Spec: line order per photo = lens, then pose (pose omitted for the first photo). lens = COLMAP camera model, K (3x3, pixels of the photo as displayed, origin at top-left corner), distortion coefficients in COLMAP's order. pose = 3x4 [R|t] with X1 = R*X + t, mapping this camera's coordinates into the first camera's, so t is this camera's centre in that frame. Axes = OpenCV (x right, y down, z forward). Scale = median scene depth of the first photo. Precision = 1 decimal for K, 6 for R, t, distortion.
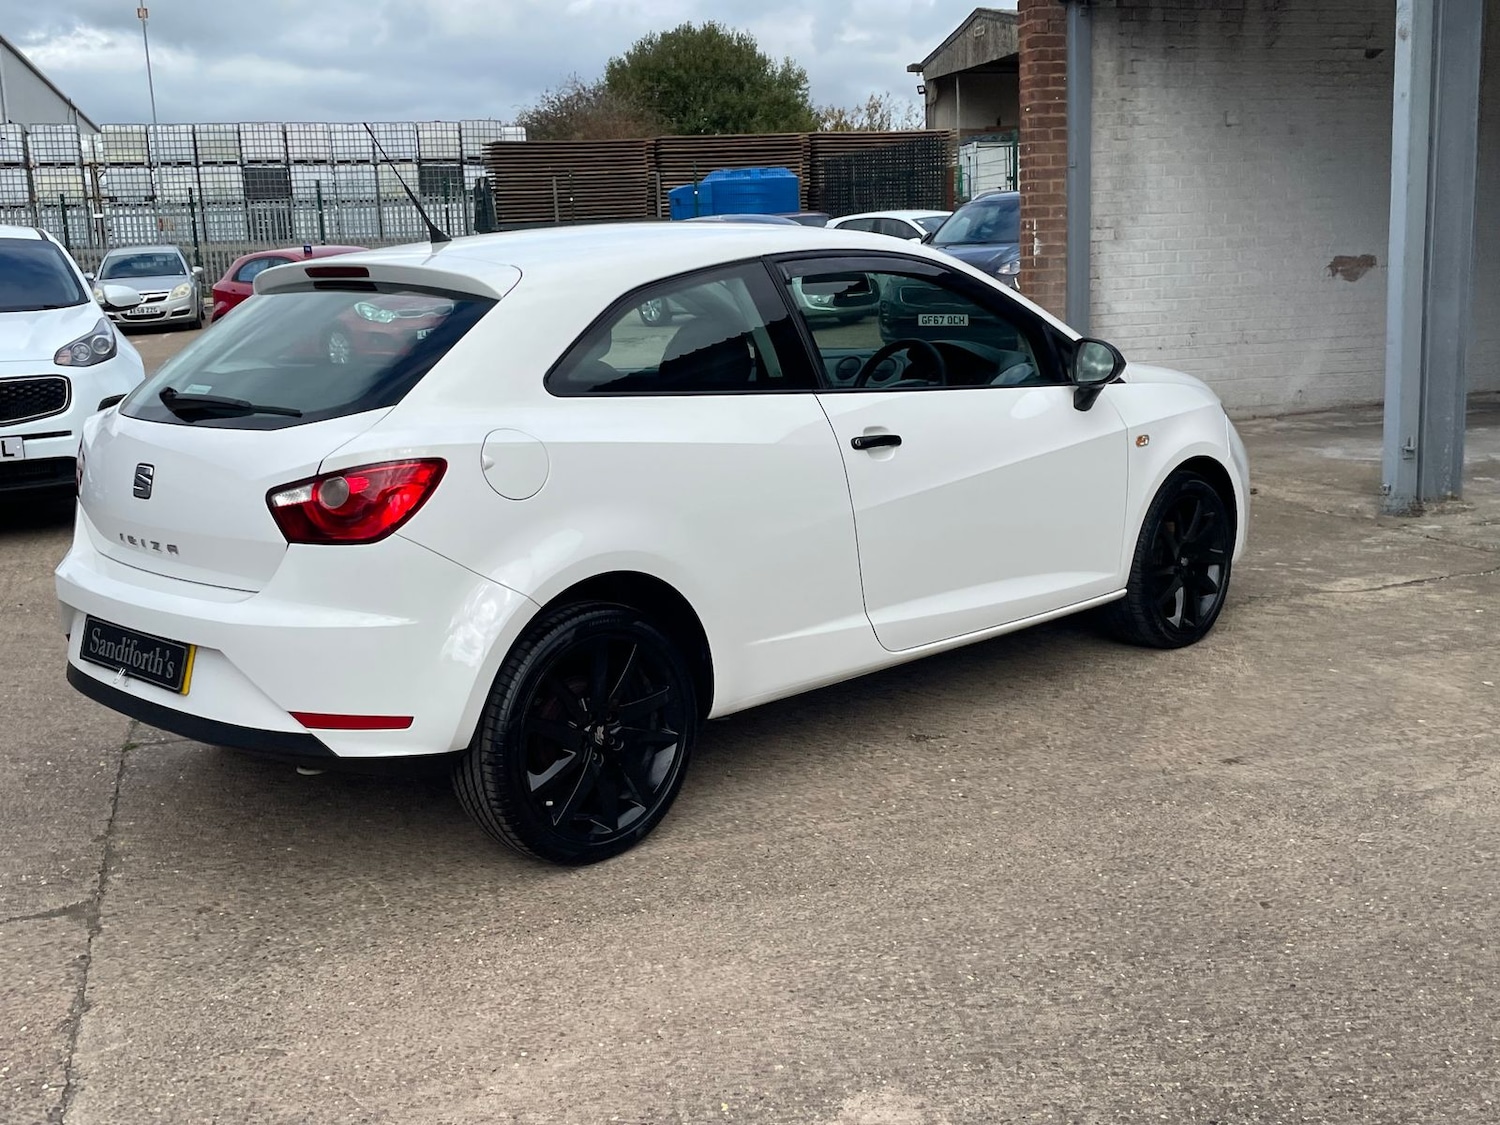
lens RADIAL K [[1619.4, 0, 762.9], [0, 1619.4, 580.4], [0, 0, 1]] dist [0.056698, 0.000000]
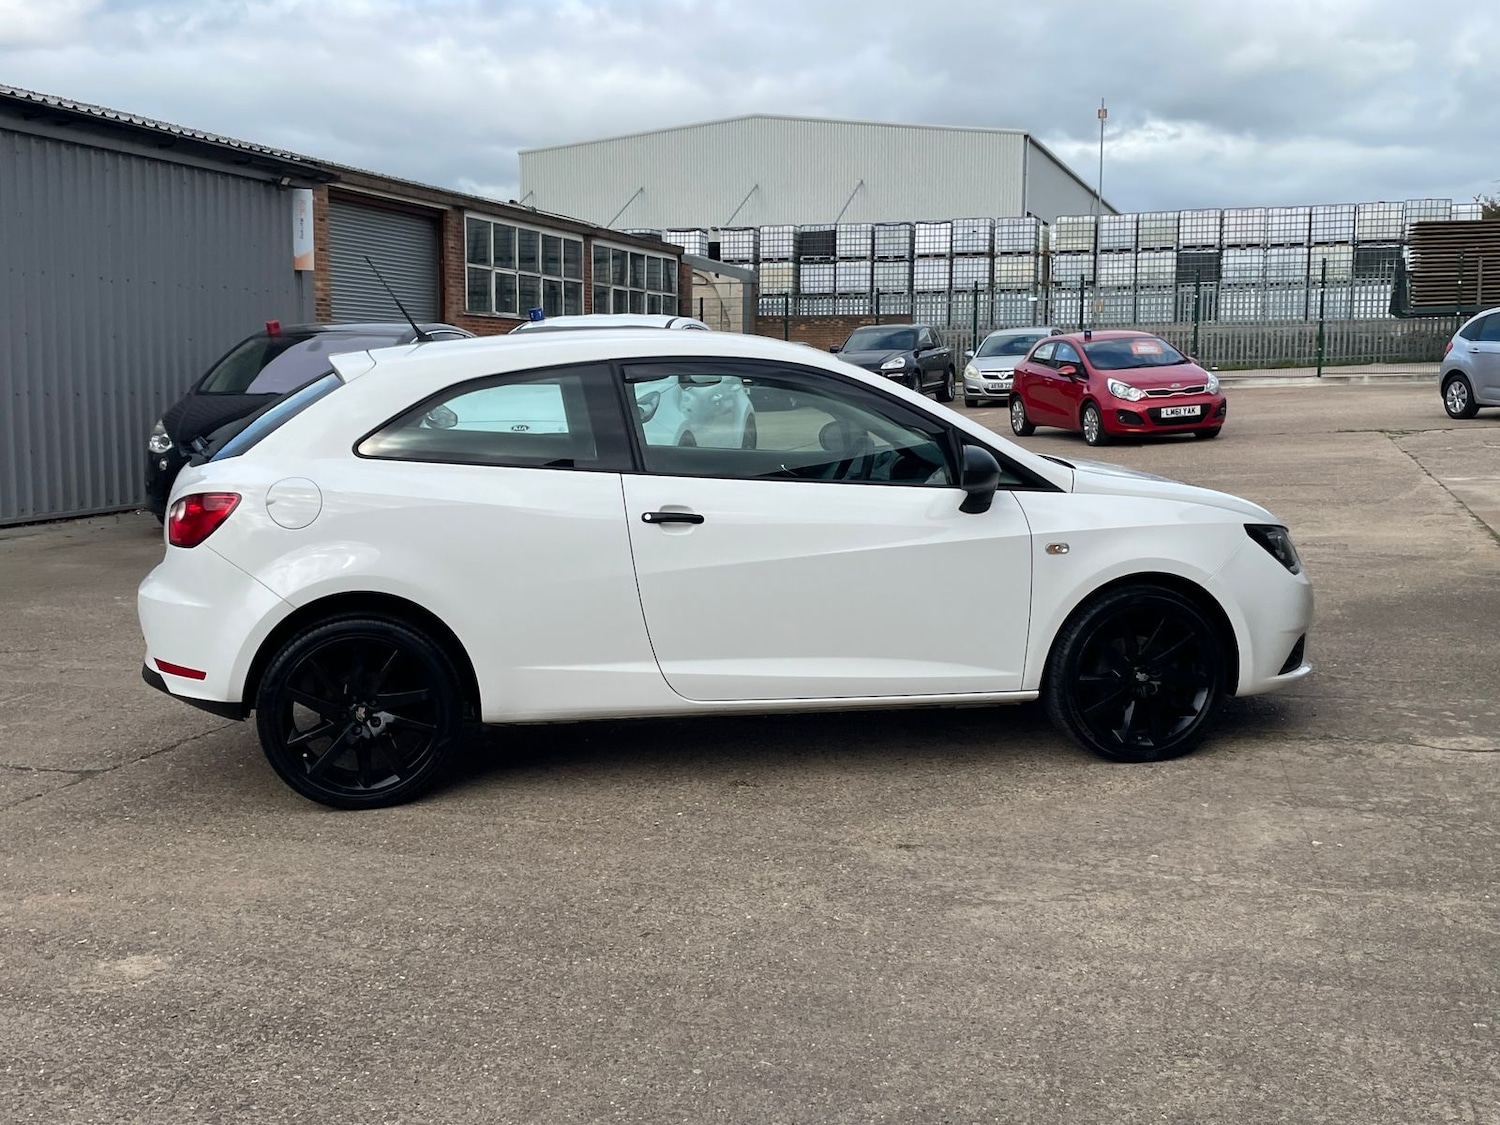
lens RADIAL K [[1619.4, 0, 761.0], [0, 1619.4, 585.4], [0, 0, 1]] dist [0.056698, 0.000000]
pose [[0.822176, 0.108581, -0.558782, 0.705938], [-0.132765, 0.991144, -0.002749, -0.038154], [0.553535, 0.076447, 0.829310, 0.054215]]
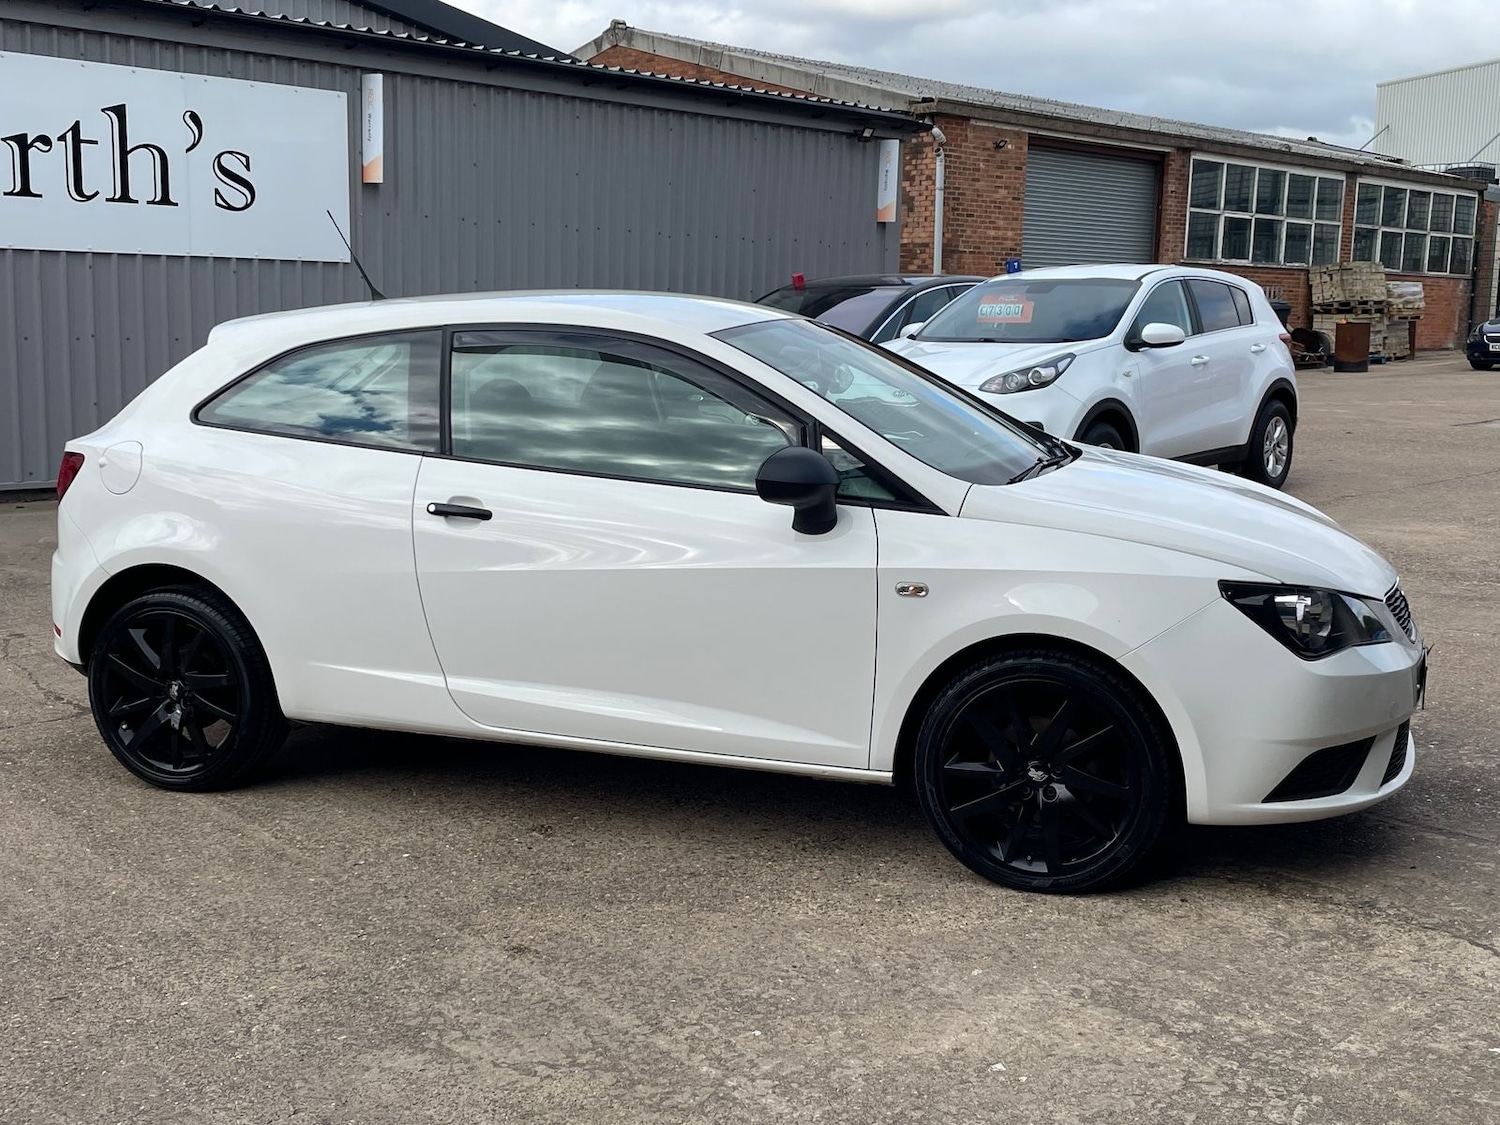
lens RADIAL K [[1619.4, 0, 760.9], [0, 1619.4, 553.3], [0, 0, 1]] dist [0.056698, 0.000000]
pose [[0.434572, 0.174815, -0.883508, 0.947335], [-0.197376, 0.975620, 0.095957, -0.175268], [0.878743, 0.132683, 0.458481, 0.629706]]
